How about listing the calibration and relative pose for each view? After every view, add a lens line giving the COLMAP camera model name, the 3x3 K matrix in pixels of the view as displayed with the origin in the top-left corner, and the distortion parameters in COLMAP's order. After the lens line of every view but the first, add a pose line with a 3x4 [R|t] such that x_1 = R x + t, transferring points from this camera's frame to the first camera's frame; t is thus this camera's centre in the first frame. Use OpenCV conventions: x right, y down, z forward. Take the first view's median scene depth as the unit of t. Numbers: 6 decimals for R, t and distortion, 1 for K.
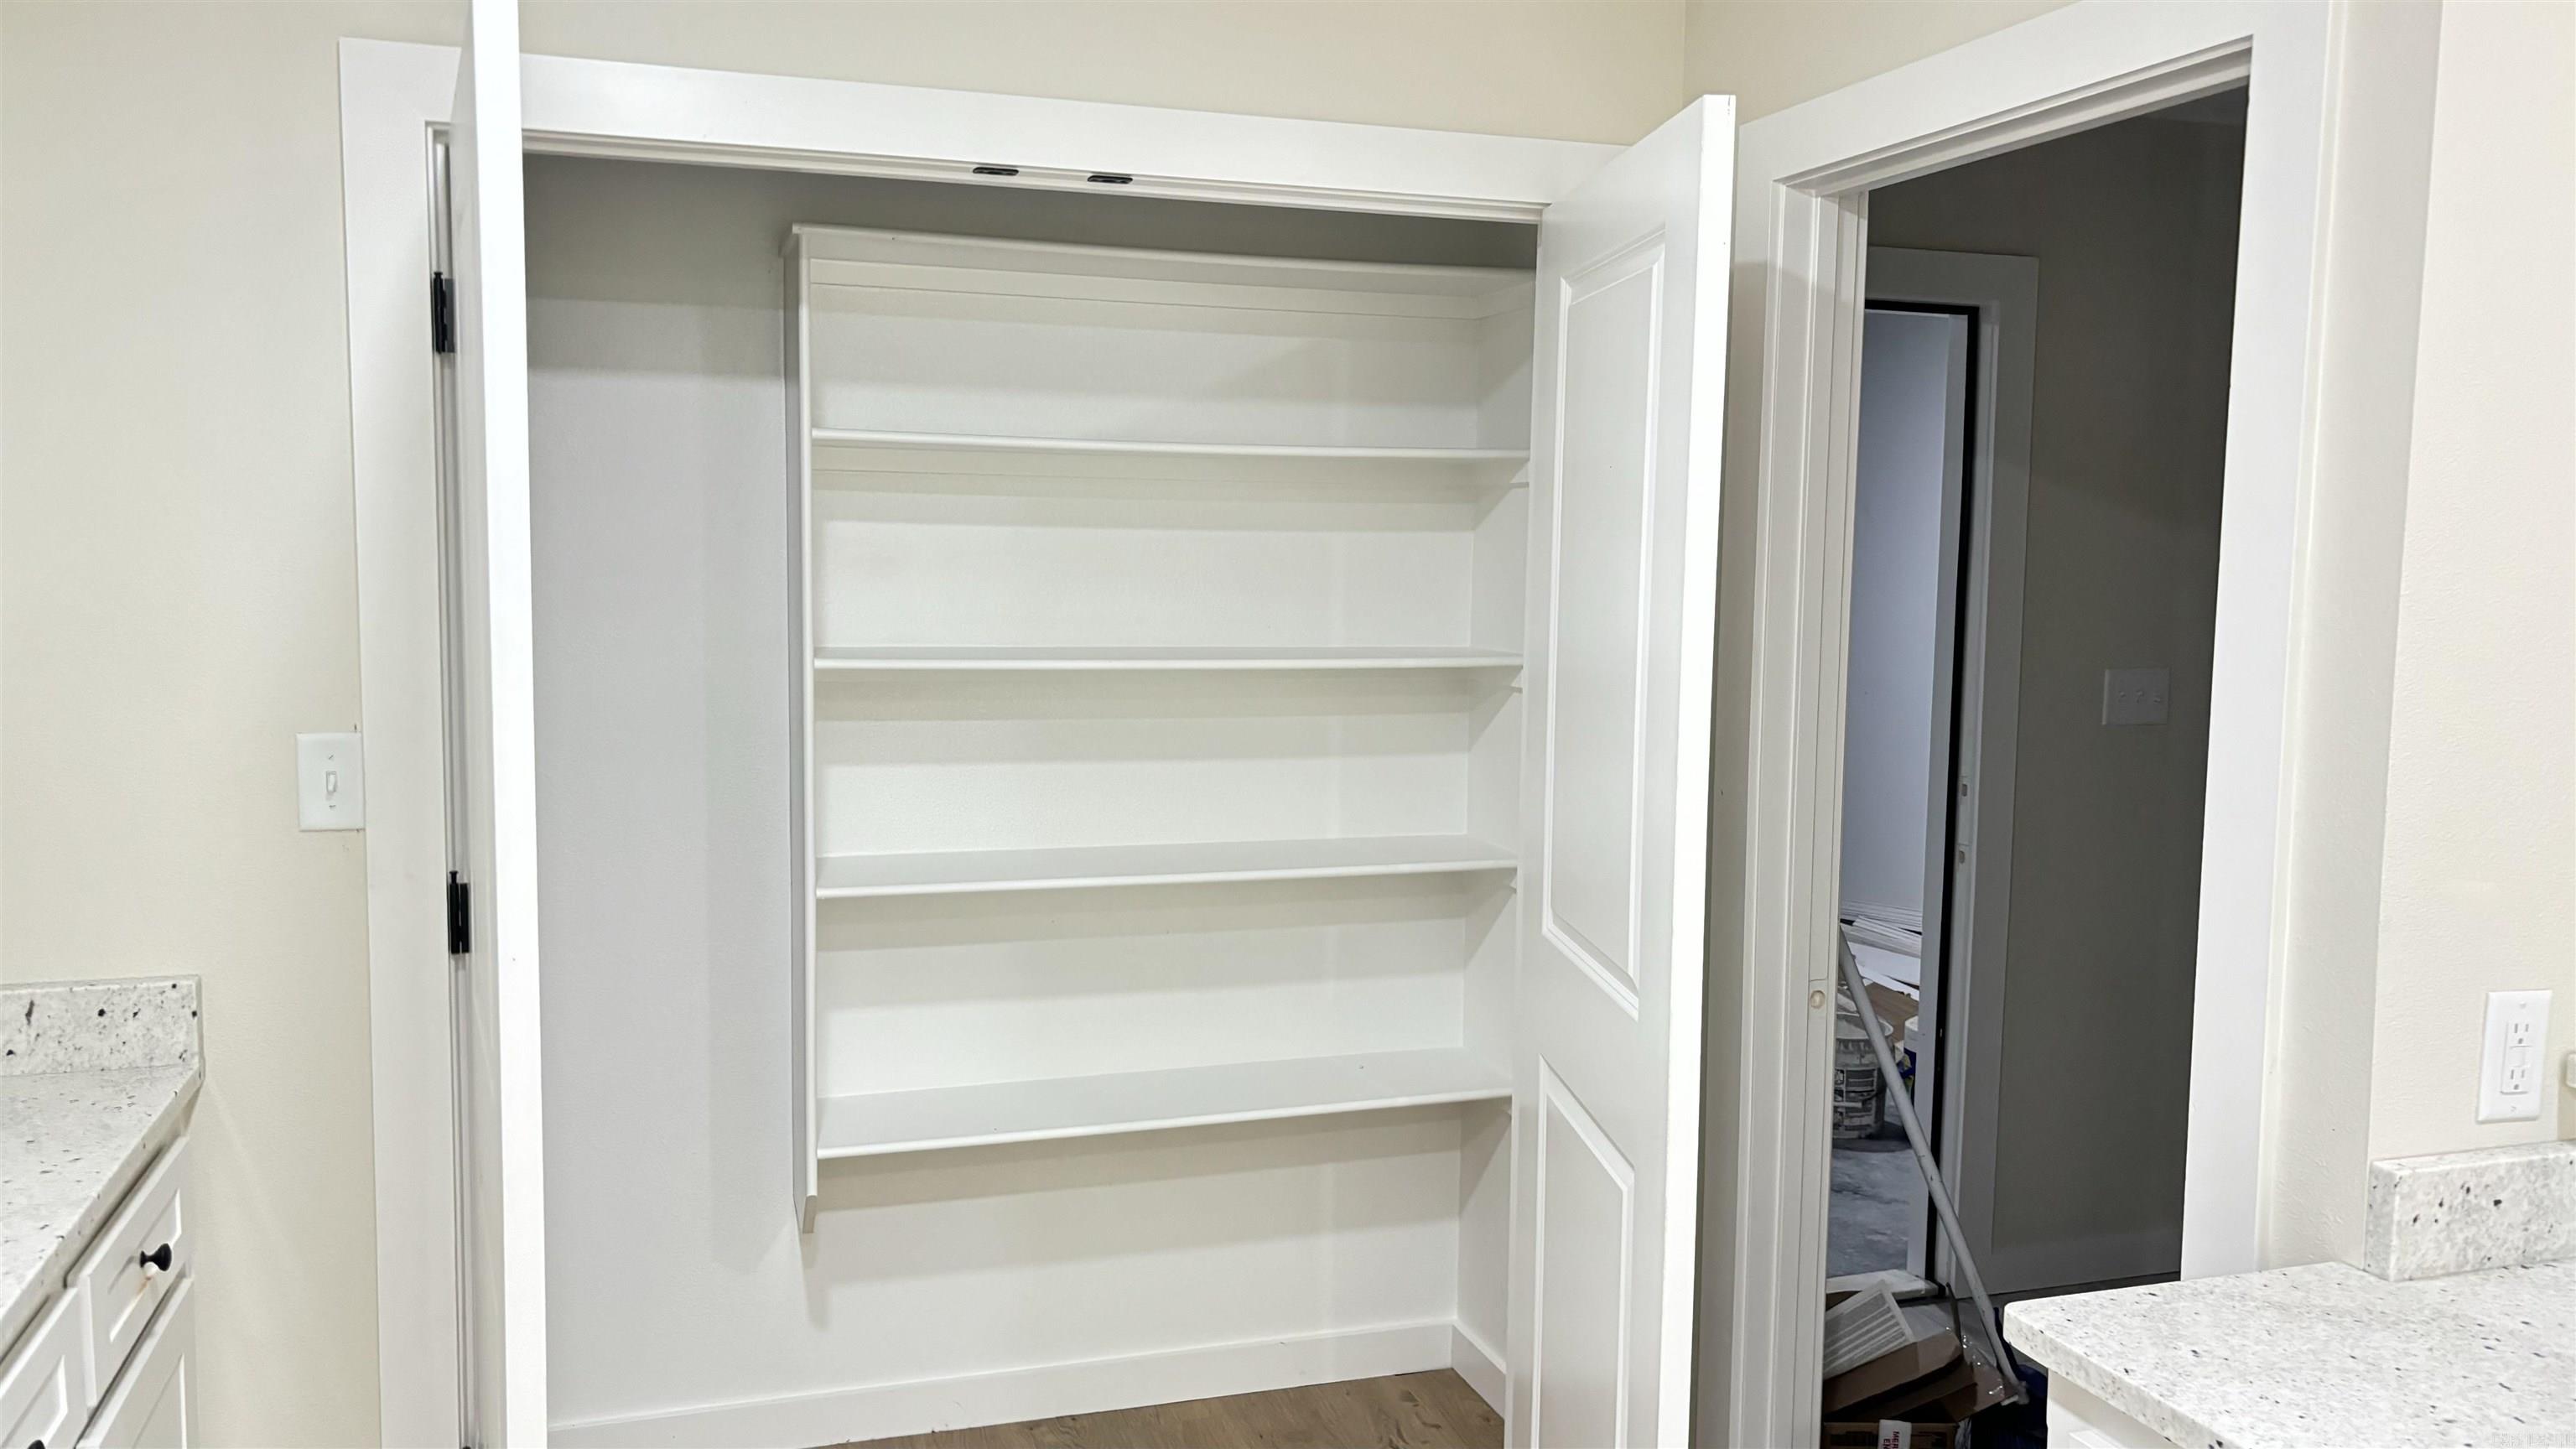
lens RADIAL K [[1935.1, 0, 1251.5], [0, 1935.1, 722.7], [0, 0, 1]] dist [0.048073, -0.061873]
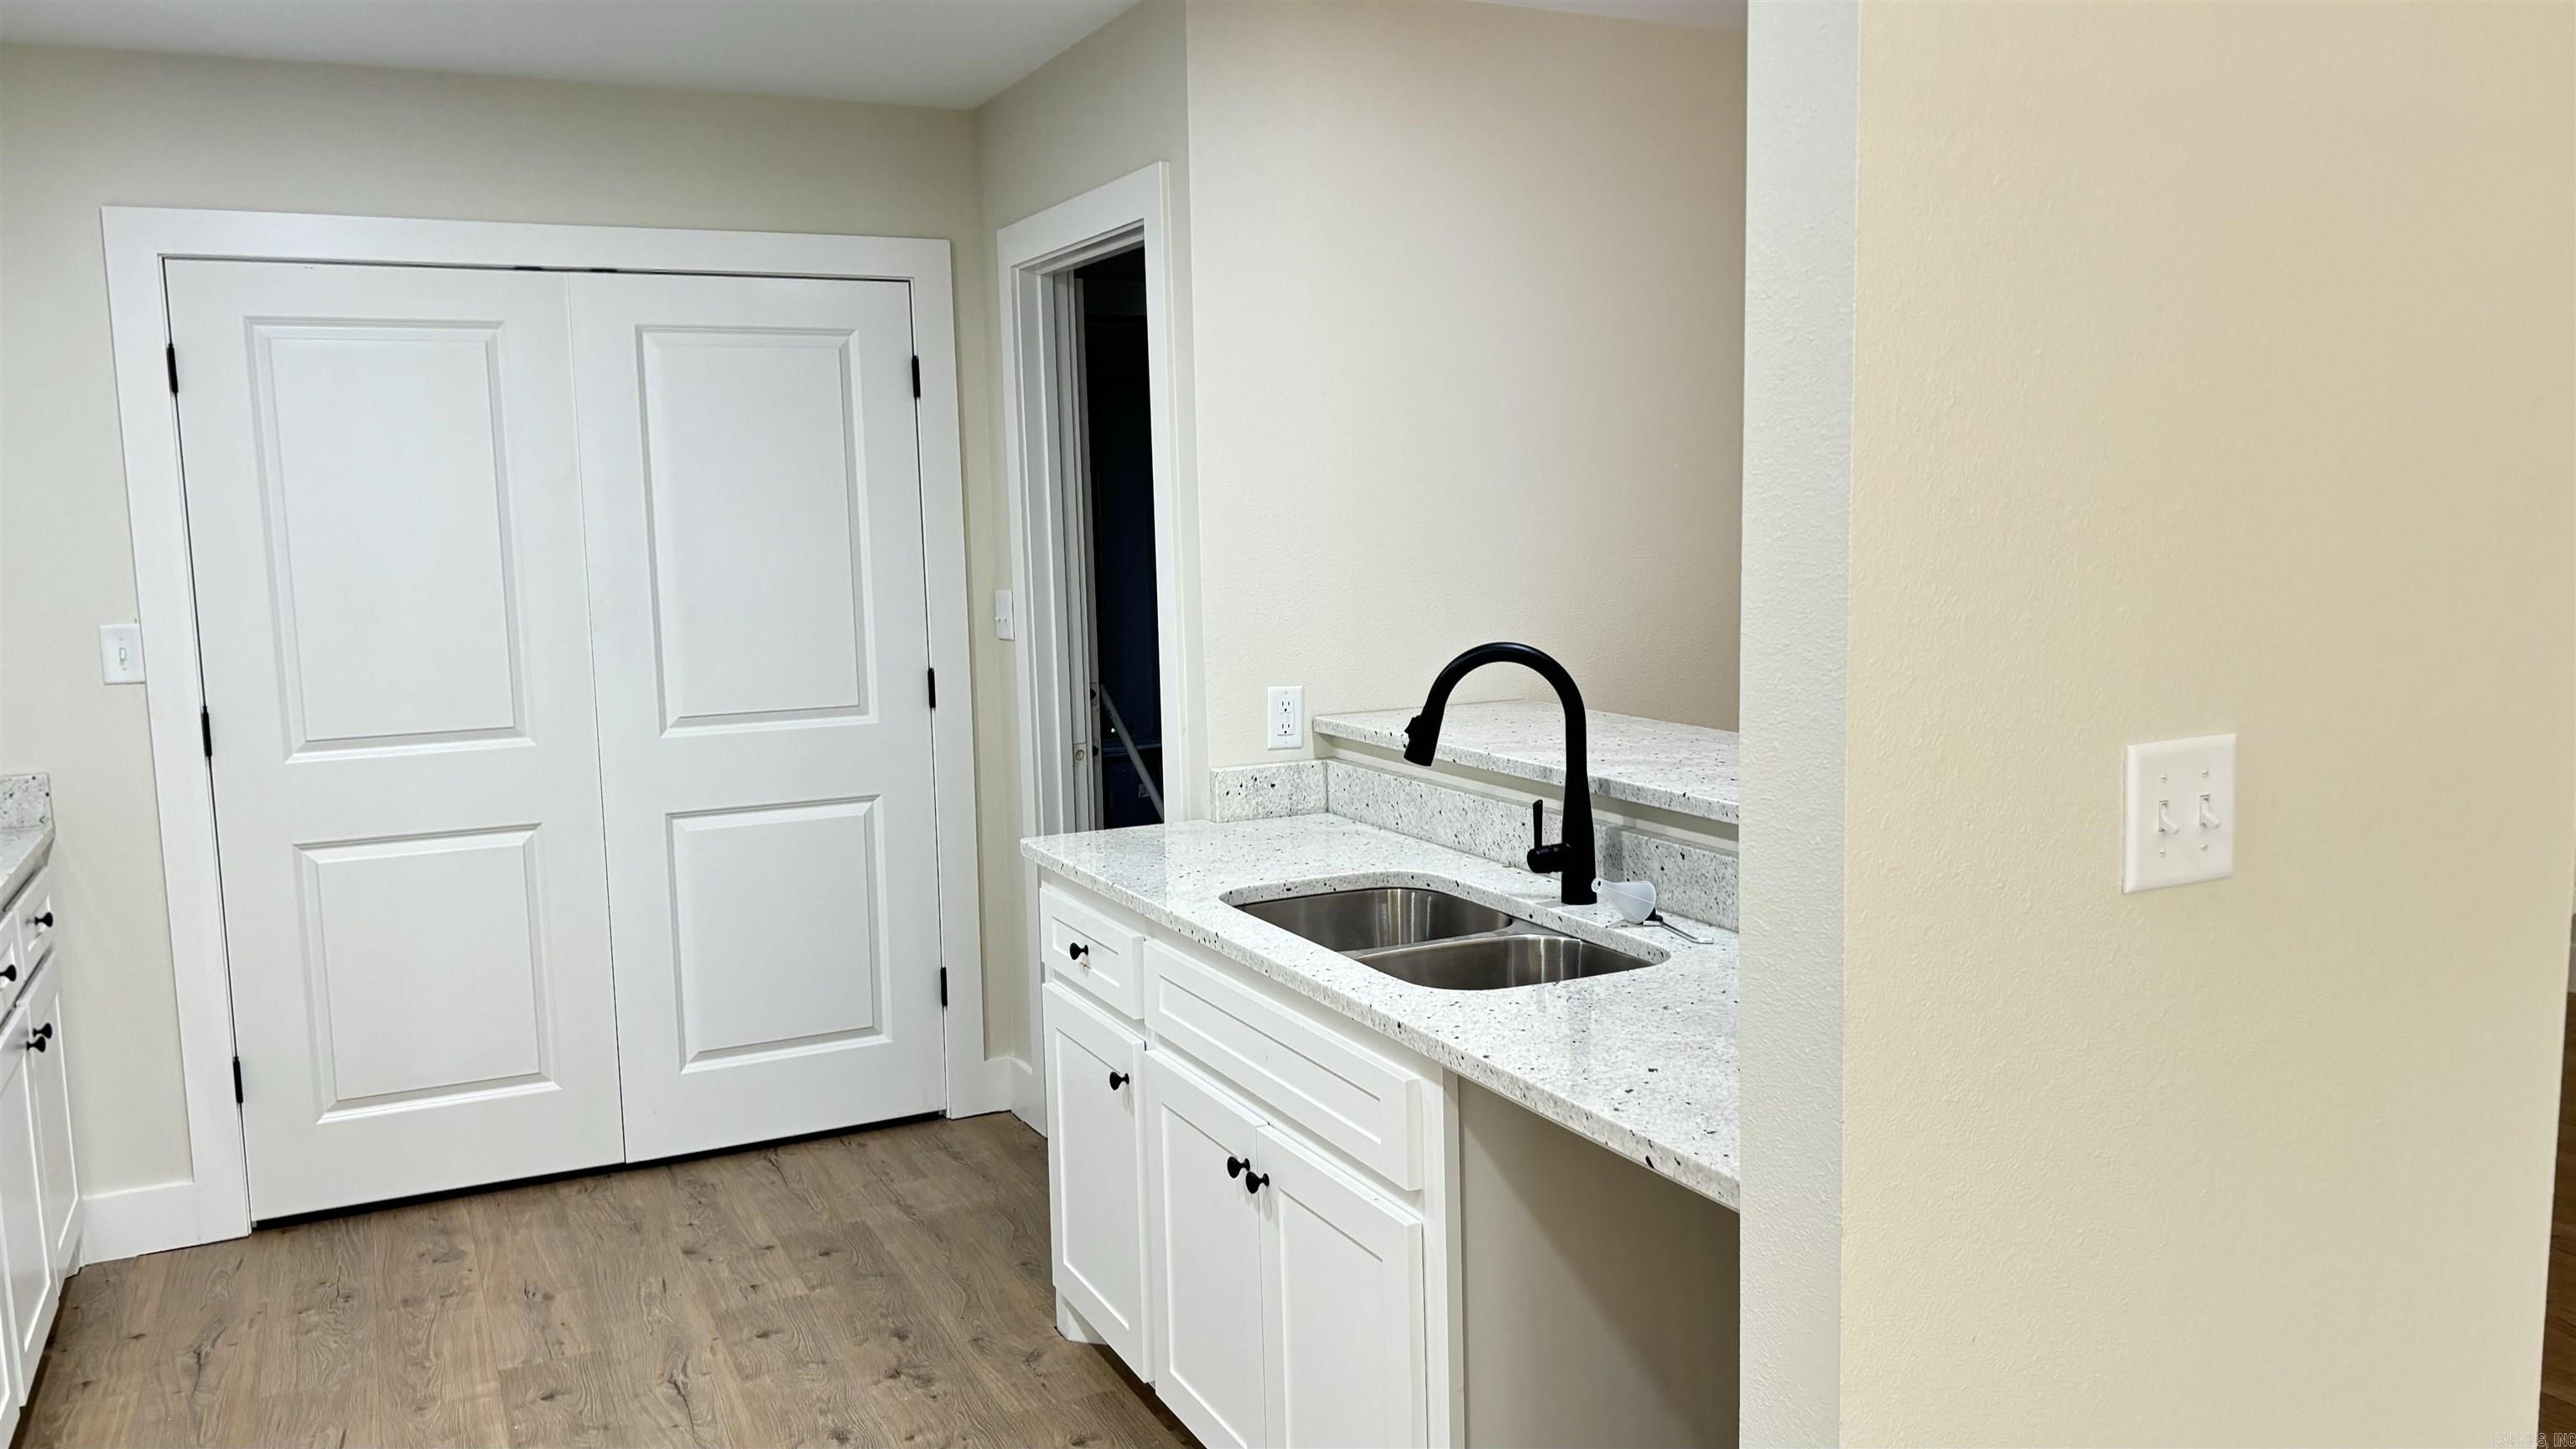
lens RADIAL K [[1935.1, 0, 1287.3], [0, 1935.1, 745.5], [0, 0, 1]] dist [0.048073, -0.061873]
pose [[0.988707, -0.053752, 0.139891, 0.292781], [0.049017, 0.998110, 0.037077, 0.101607], [-0.141620, -0.029801, 0.989472, -0.848814]]
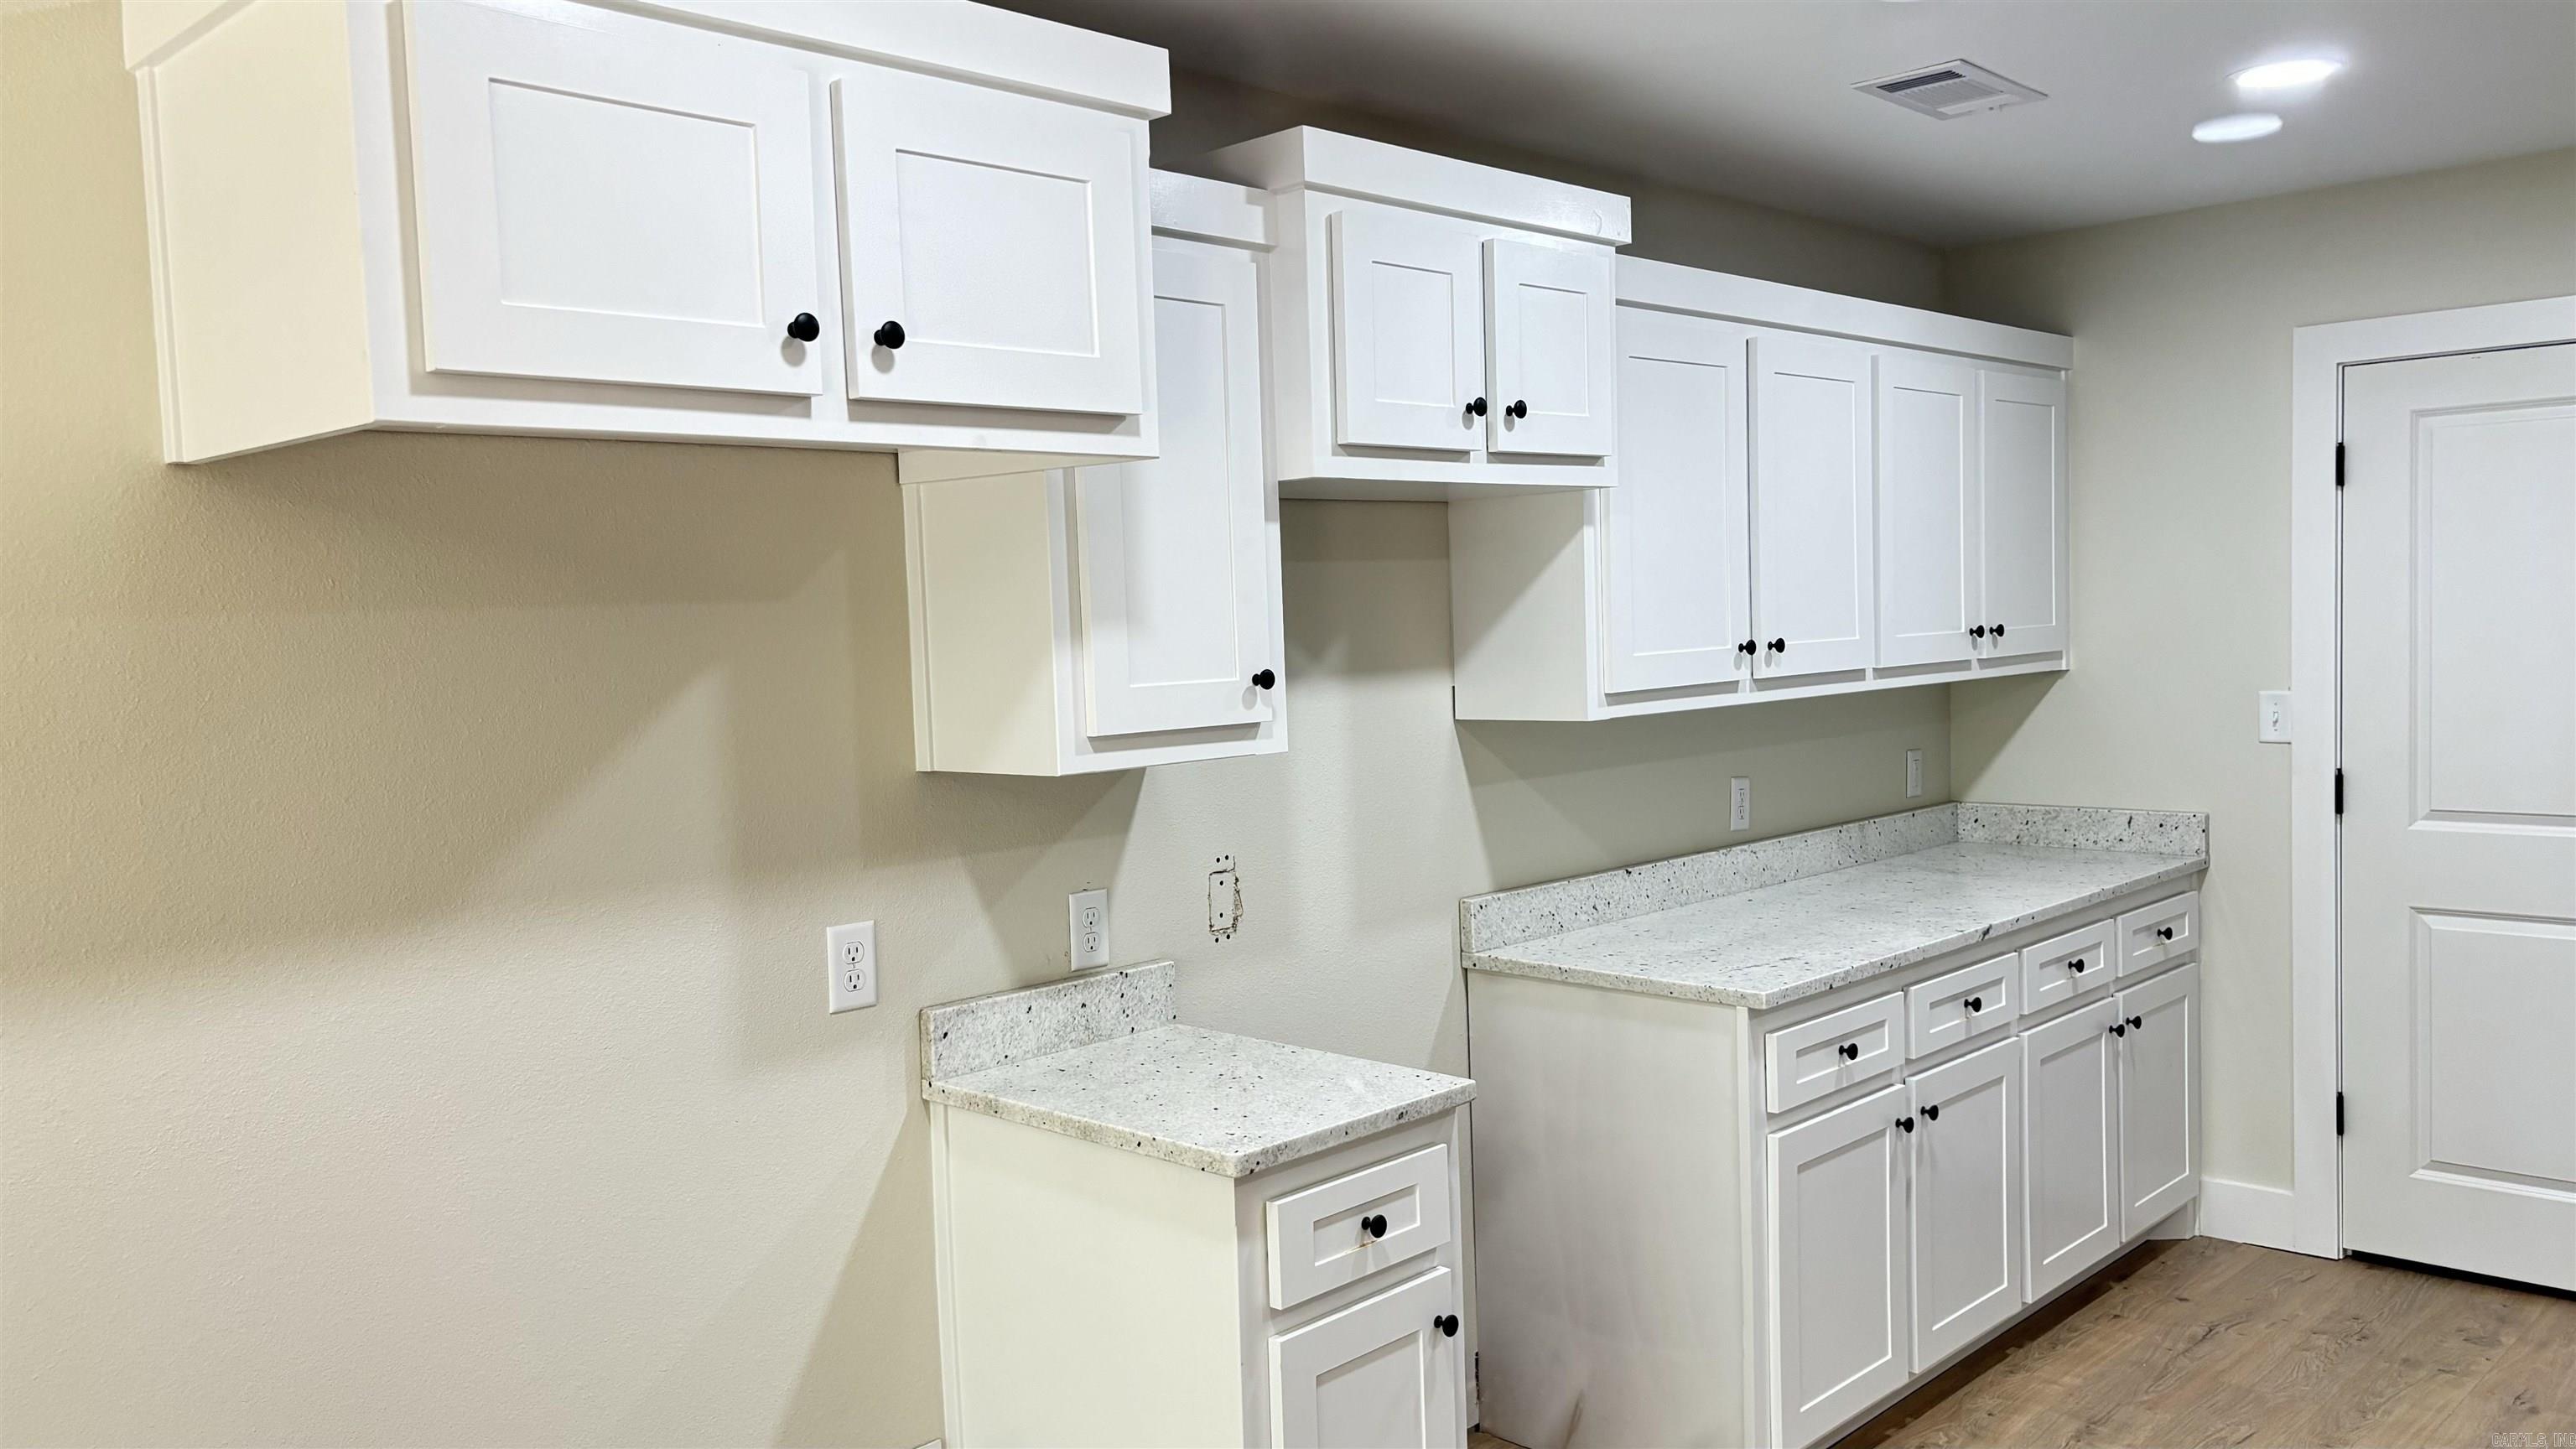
lens RADIAL K [[1935.1, 0, 1275.9], [0, 1935.1, 731.4], [0, 0, 1]] dist [0.048073, -0.061873]
pose [[0.461510, 0.026873, -0.886728, 0.819849], [-0.043429, 0.999027, 0.007673, 0.077319], [0.886071, 0.034969, 0.462228, -0.797566]]
